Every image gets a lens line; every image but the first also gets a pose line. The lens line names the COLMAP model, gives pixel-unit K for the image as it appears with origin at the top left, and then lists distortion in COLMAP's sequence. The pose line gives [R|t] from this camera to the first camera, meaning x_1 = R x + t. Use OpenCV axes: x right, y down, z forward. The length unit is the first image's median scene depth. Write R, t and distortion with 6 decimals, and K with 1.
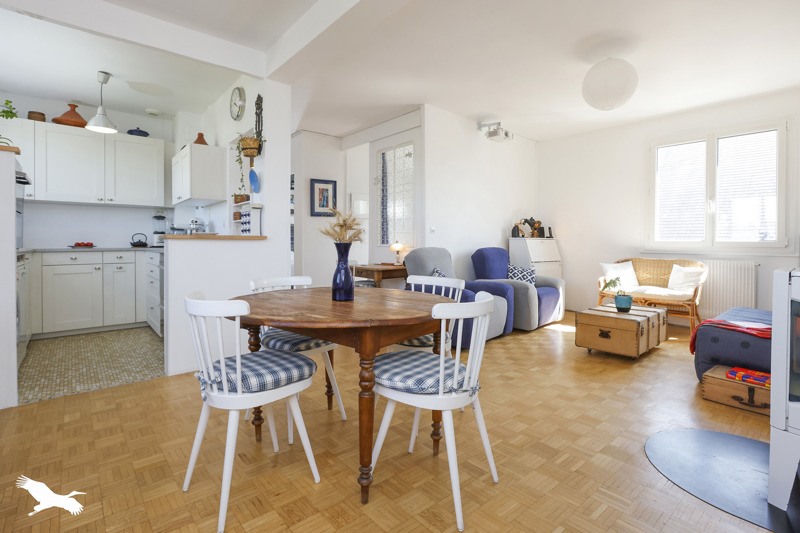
lens RADIAL K [[395.6, 0, 398.8], [0, 395.6, 251.5], [0, 0, 1]] dist [-0.004104, -0.000676]
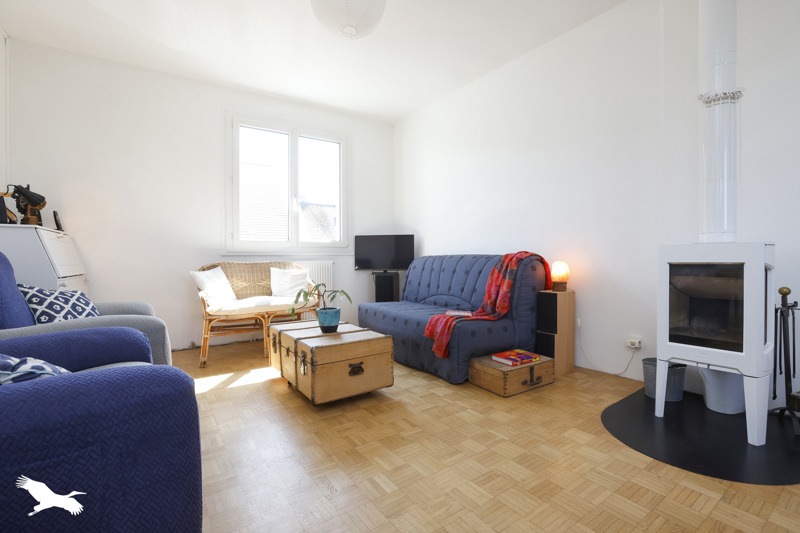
lens RADIAL K [[363.2, 0, 400.0], [0, 363.2, 266.5], [0, 0, 1]] dist [-0.071849, 0.000006]
pose [[0.093638, -0.025866, 0.995270, -0.047798], [0.032056, 0.999223, 0.022953, 0.021735], [-0.995090, 0.029755, 0.094394, 0.669784]]
